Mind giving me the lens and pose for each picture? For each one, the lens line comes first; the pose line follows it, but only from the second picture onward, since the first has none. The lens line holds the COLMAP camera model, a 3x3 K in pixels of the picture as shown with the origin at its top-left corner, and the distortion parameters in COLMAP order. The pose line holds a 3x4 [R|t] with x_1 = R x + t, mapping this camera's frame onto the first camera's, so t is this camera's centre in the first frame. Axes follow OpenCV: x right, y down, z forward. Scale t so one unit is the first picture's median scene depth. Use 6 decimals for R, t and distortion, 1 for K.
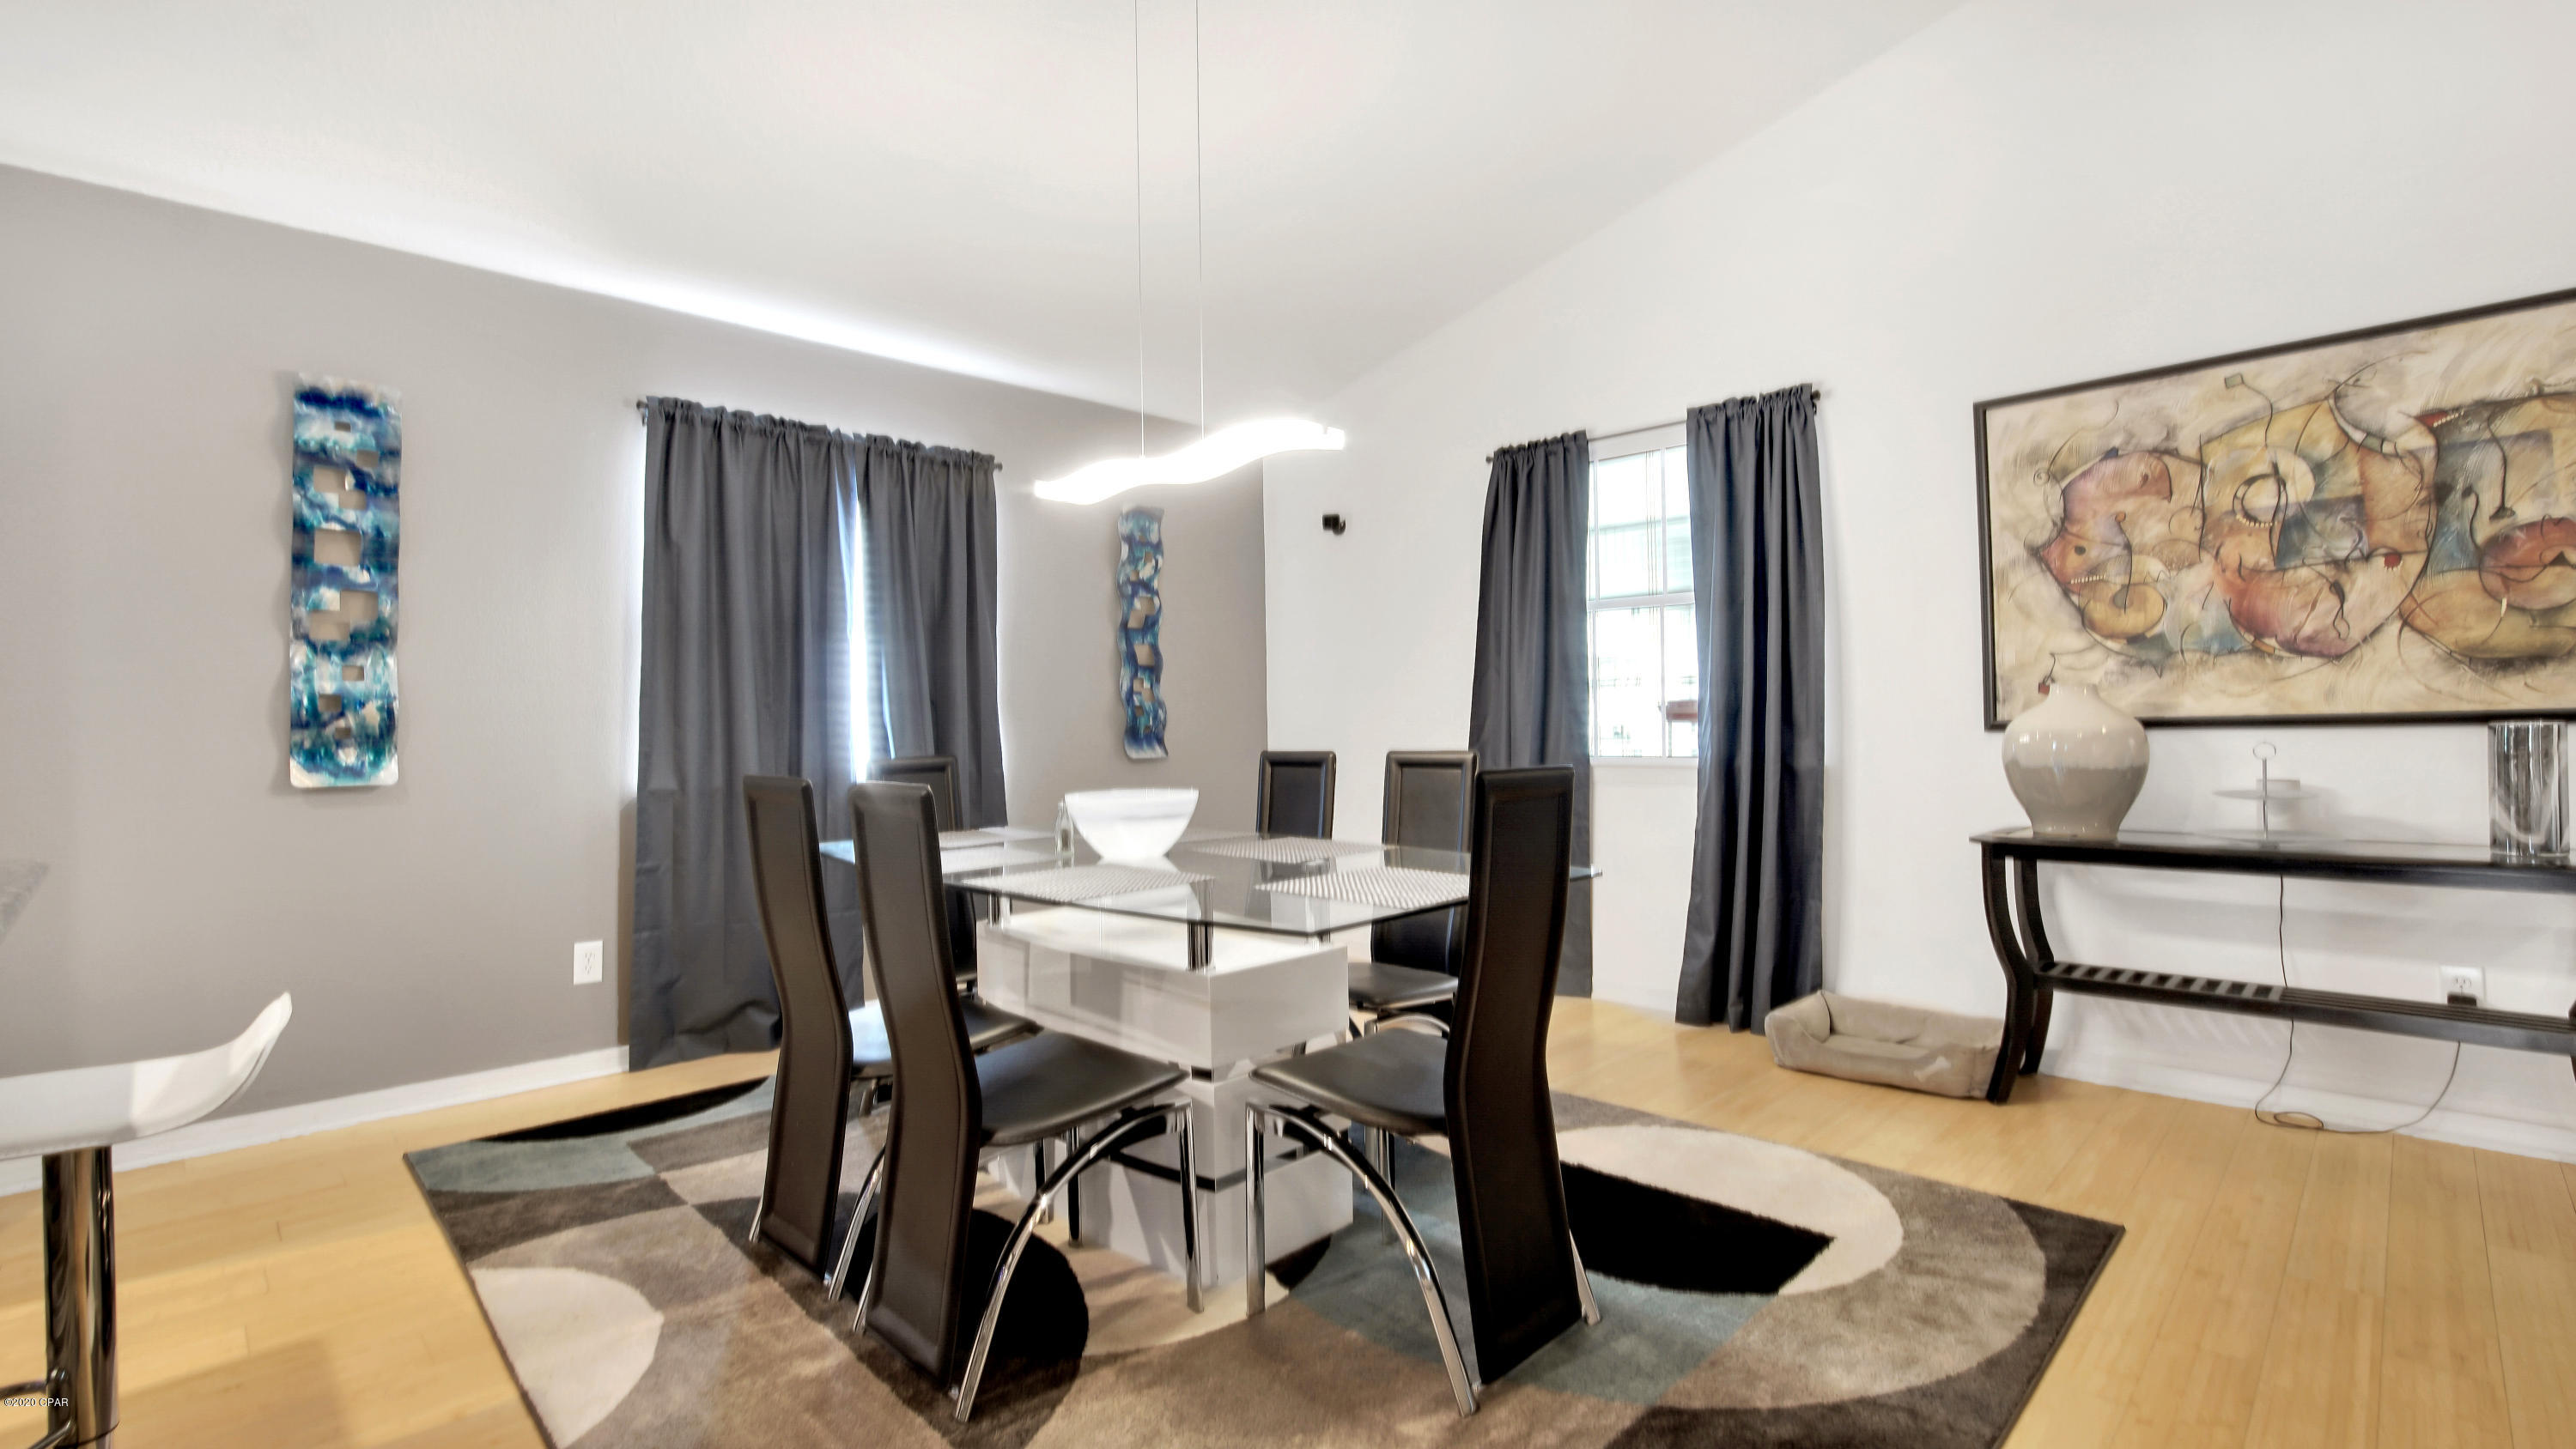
lens RADIAL K [[1171.7, 0, 1280.5], [0, 1171.7, 705.3], [0, 0, 1]] dist [-0.024277, 0.006701]
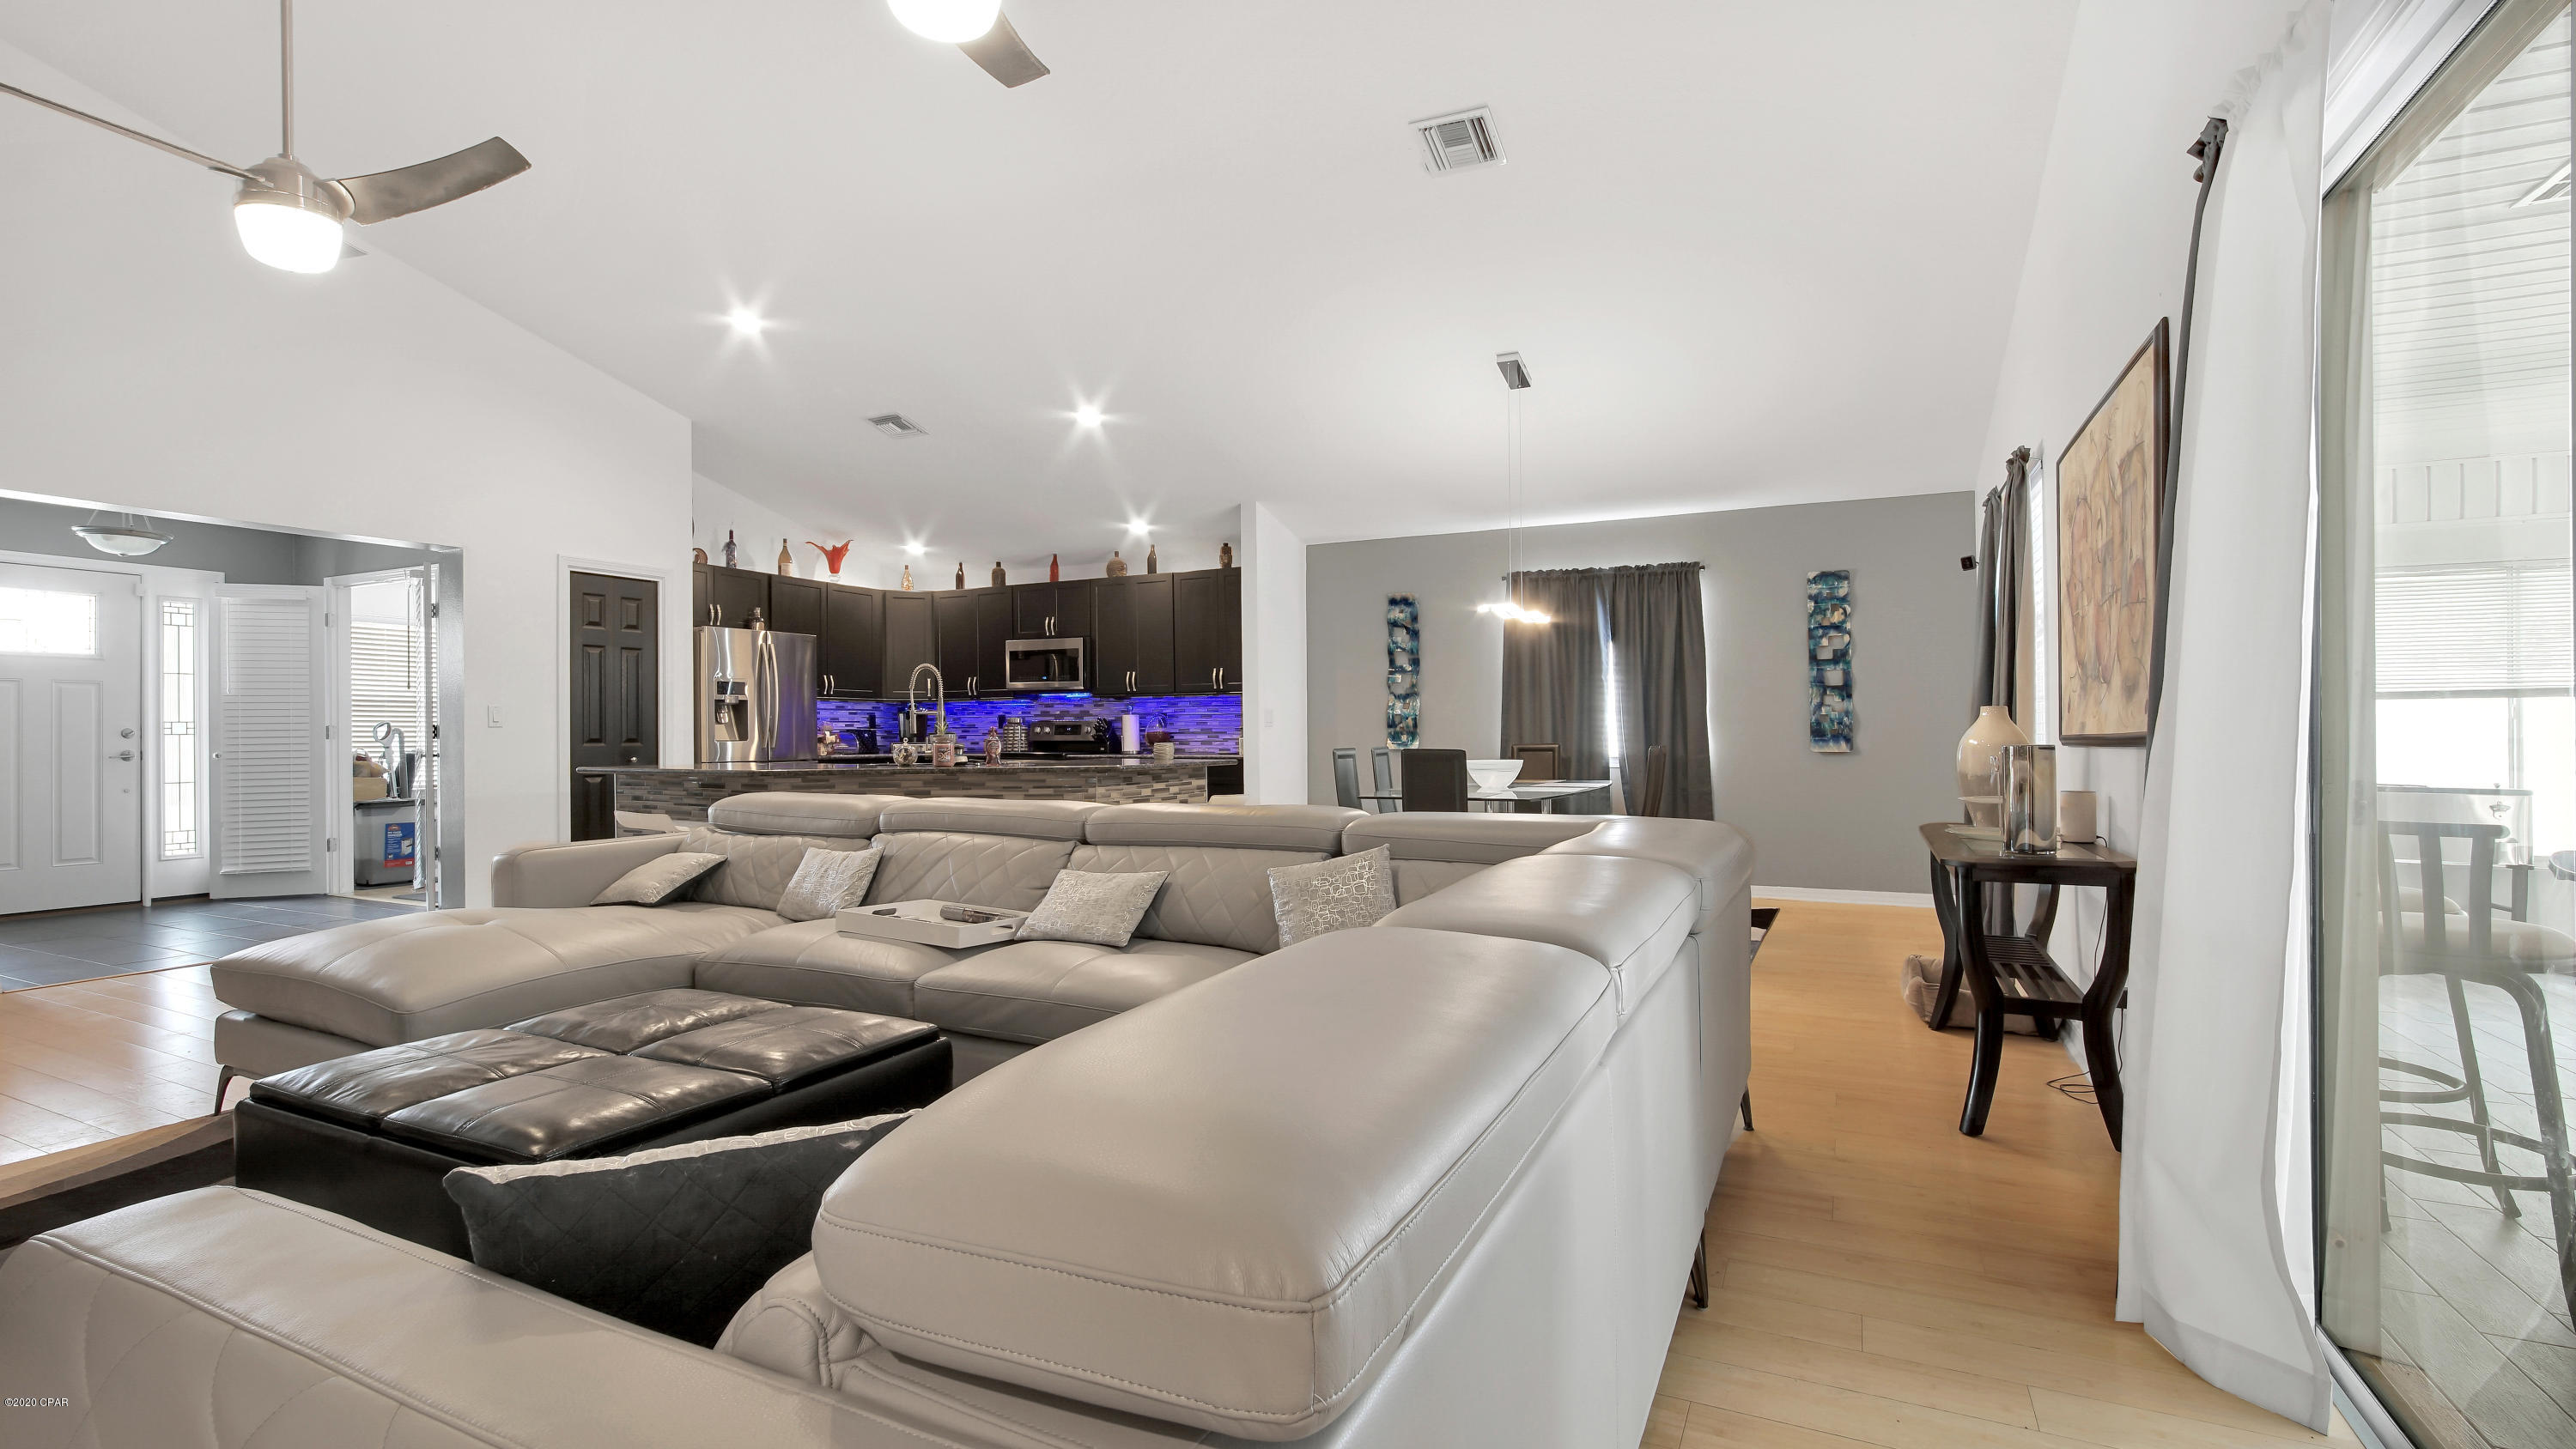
lens RADIAL K [[1171.7, 0, 1275.1], [0, 1171.7, 722.3], [0, 0, 1]] dist [-0.024277, 0.006701]
pose [[0.321257, 0.005622, -0.946975, 1.567411], [0.012743, 0.999866, 0.010259, -0.021399], [0.946906, -0.015363, 0.321143, -0.116044]]
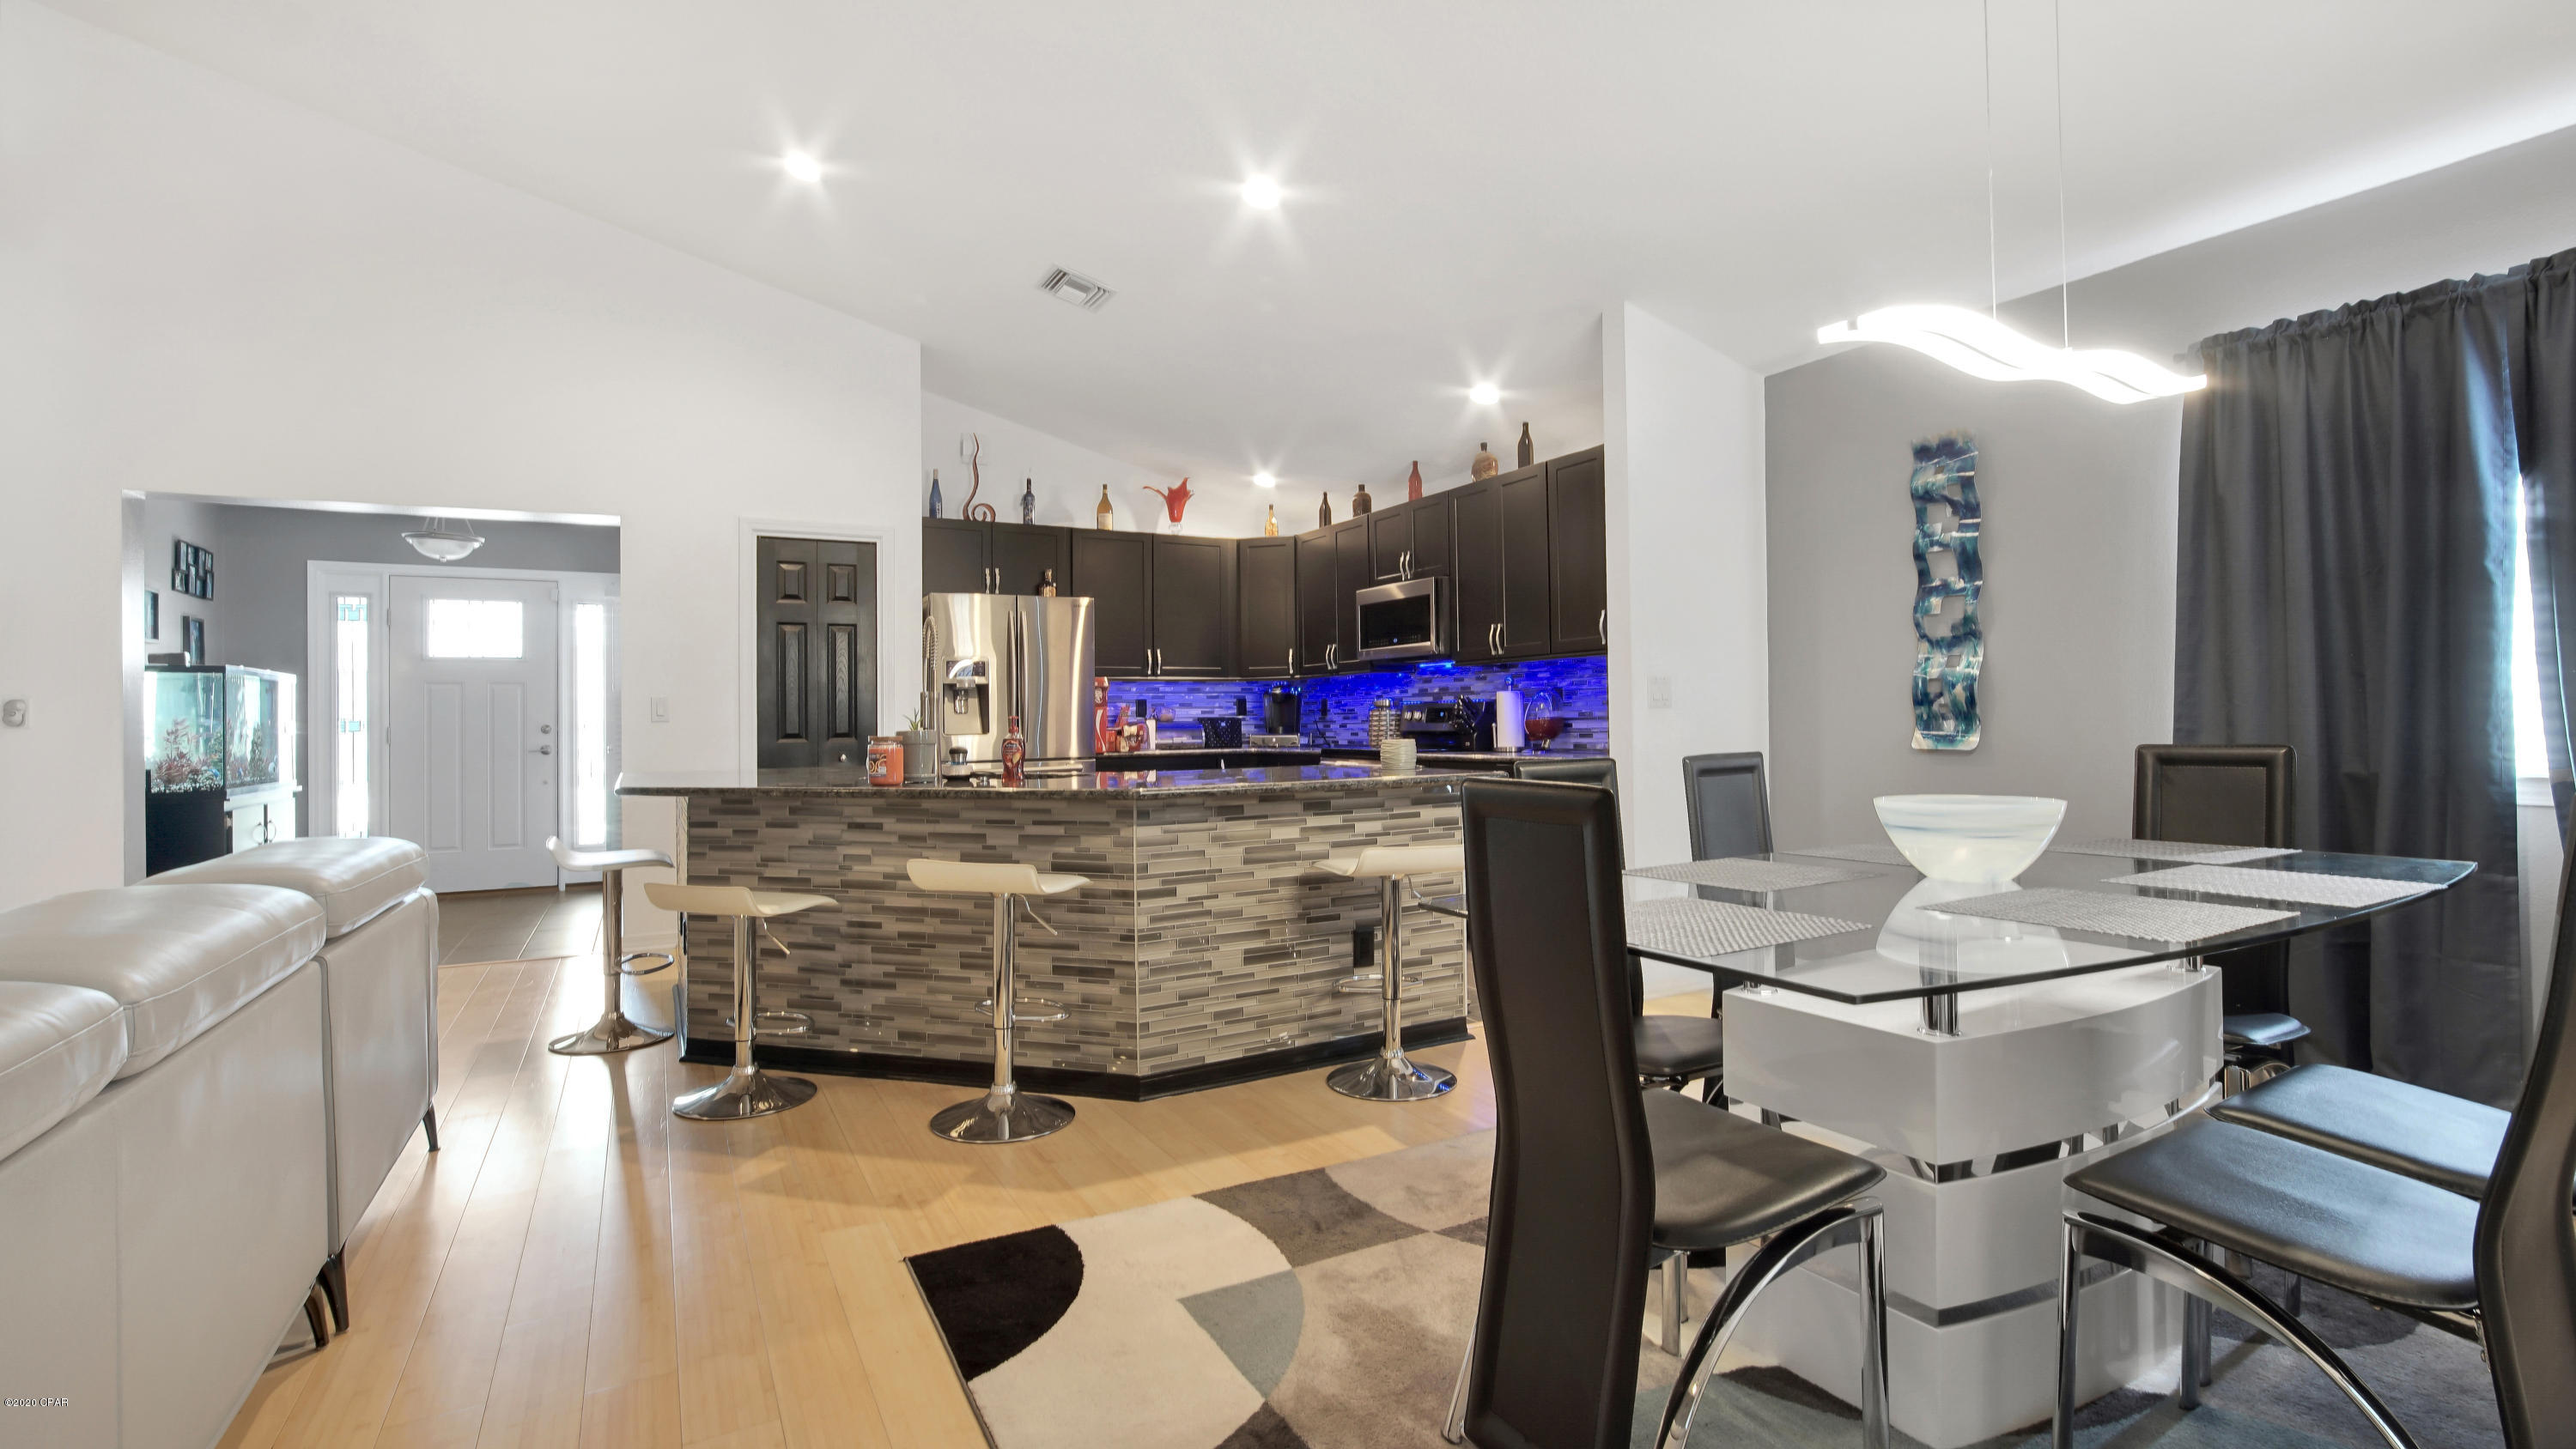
lens RADIAL K [[1171.7, 0, 1281.9], [0, 1171.7, 725.4], [0, 0, 1]] dist [-0.024277, 0.006701]
pose [[-0.276575, 0.023455, -0.960706, 0.626544], [0.032441, 0.999360, 0.015059, -0.000293], [0.960445, -0.027001, -0.277159, 0.639045]]
